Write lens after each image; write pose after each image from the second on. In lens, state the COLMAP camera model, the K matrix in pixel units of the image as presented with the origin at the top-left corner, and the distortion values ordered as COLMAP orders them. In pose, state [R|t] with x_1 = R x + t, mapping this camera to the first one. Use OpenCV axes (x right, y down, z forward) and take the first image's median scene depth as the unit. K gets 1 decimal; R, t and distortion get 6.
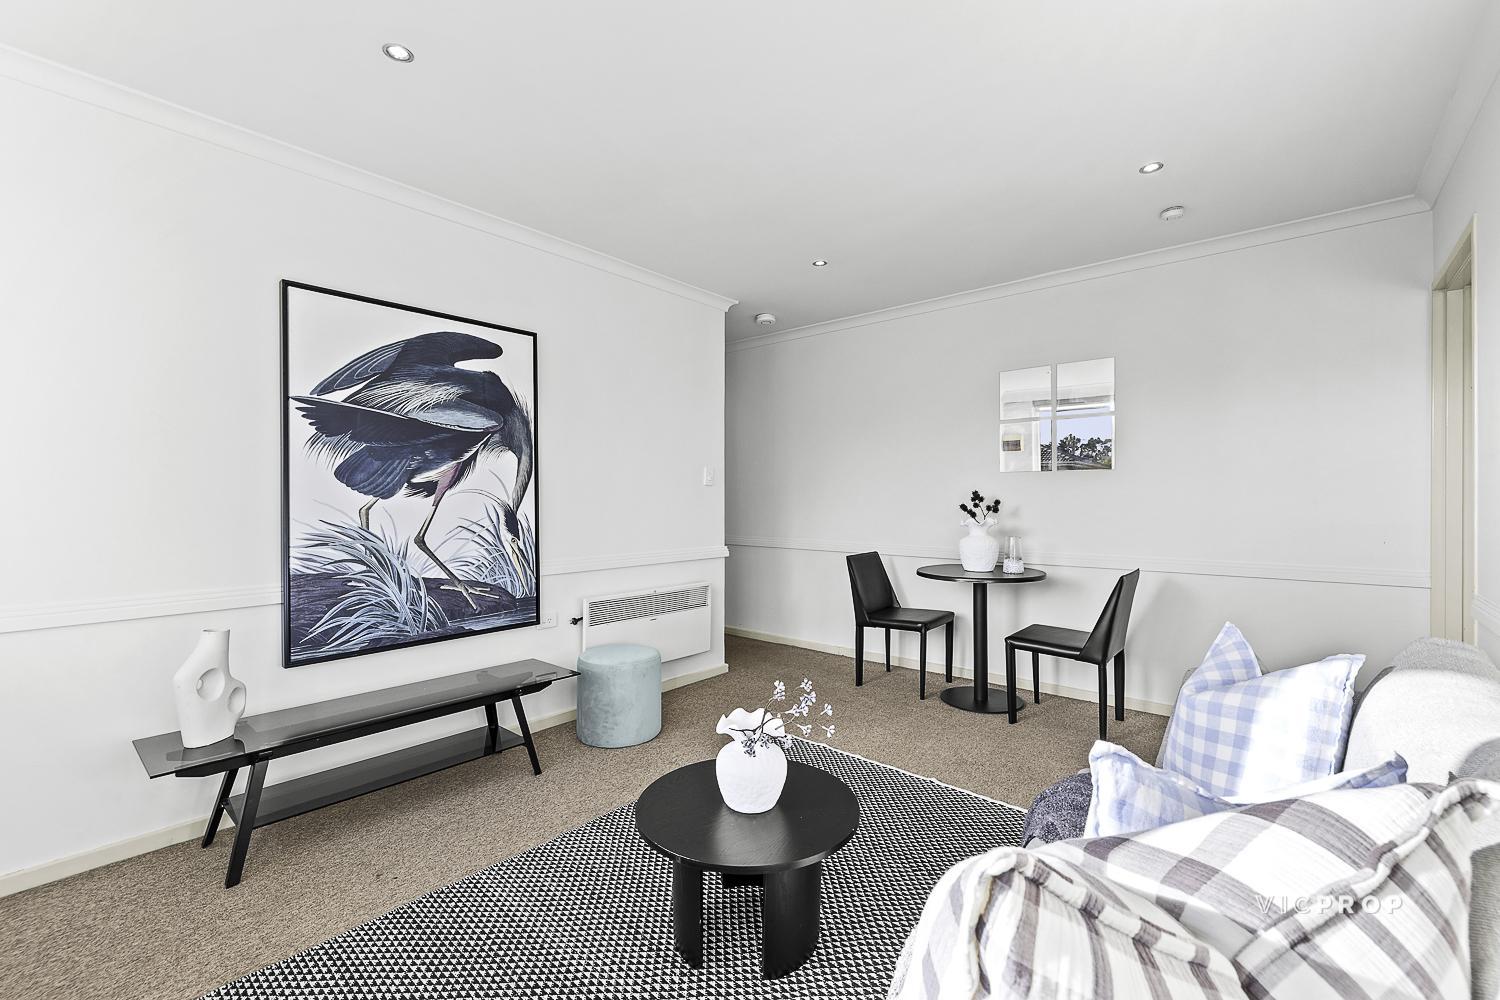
lens RADIAL K [[636.1, 0, 750.0], [0, 636.1, 500.0], [0, 0, 1]] dist [-0.002854, -0.000059]
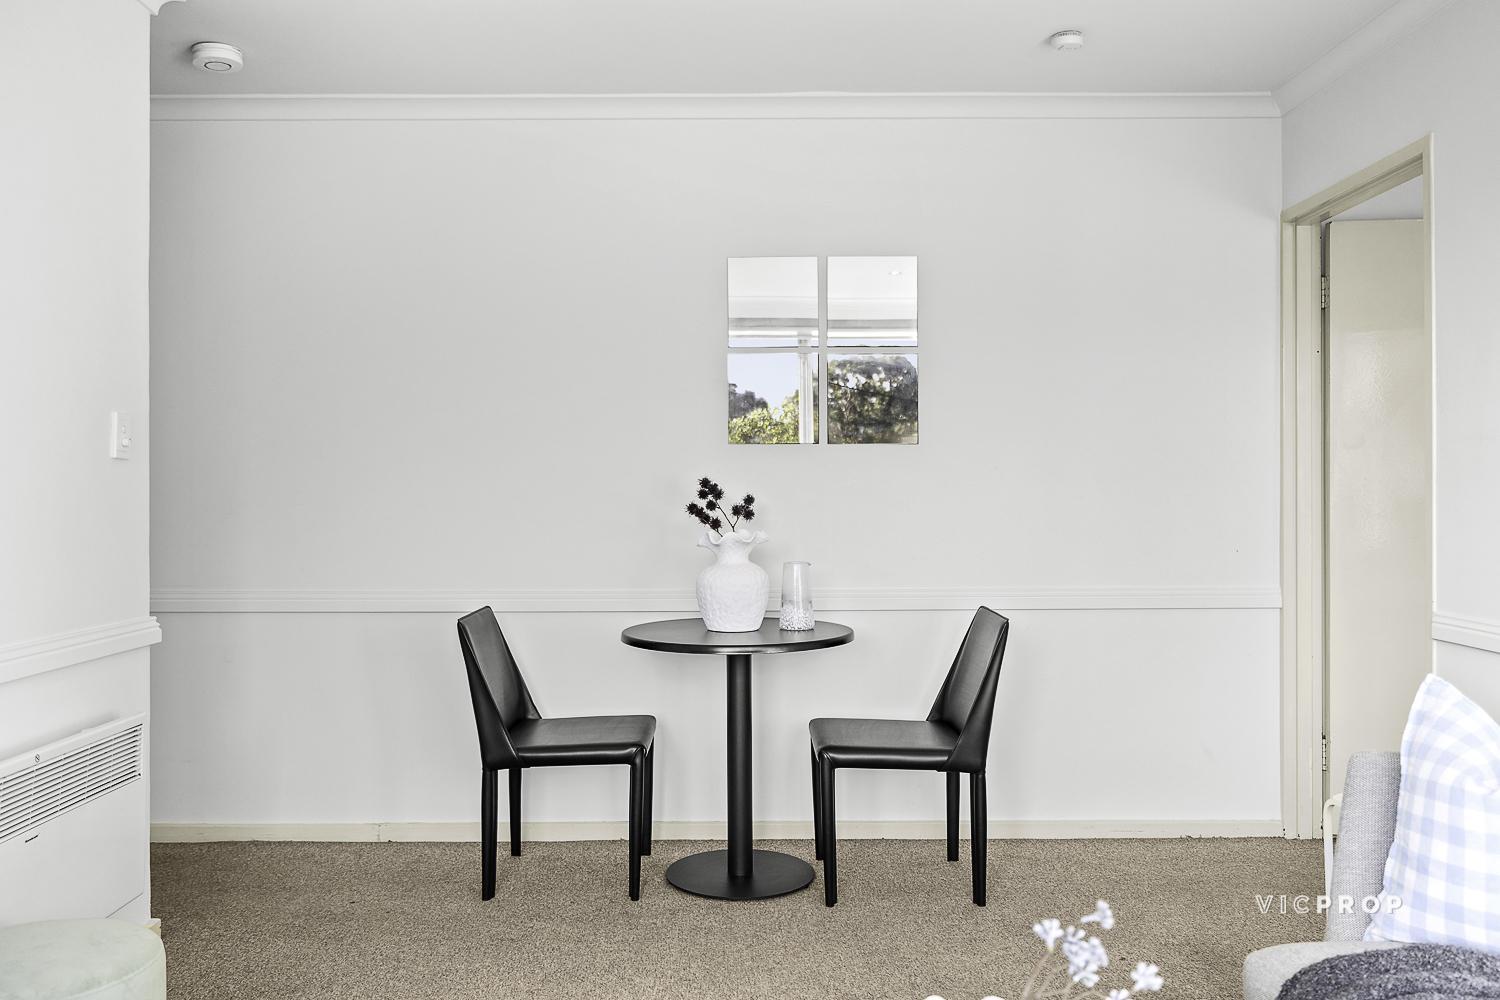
lens RADIAL K [[1206.8, 0, 750.0], [0, 1206.8, 500.0], [0, 0, 1]] dist [-0.033851, 0.003398]
pose [[0.755992, -0.006529, 0.654549, -0.273441], [0.005232, 0.999979, 0.003931, -0.000074], [-0.654560, 0.000453, 0.756010, 0.235644]]
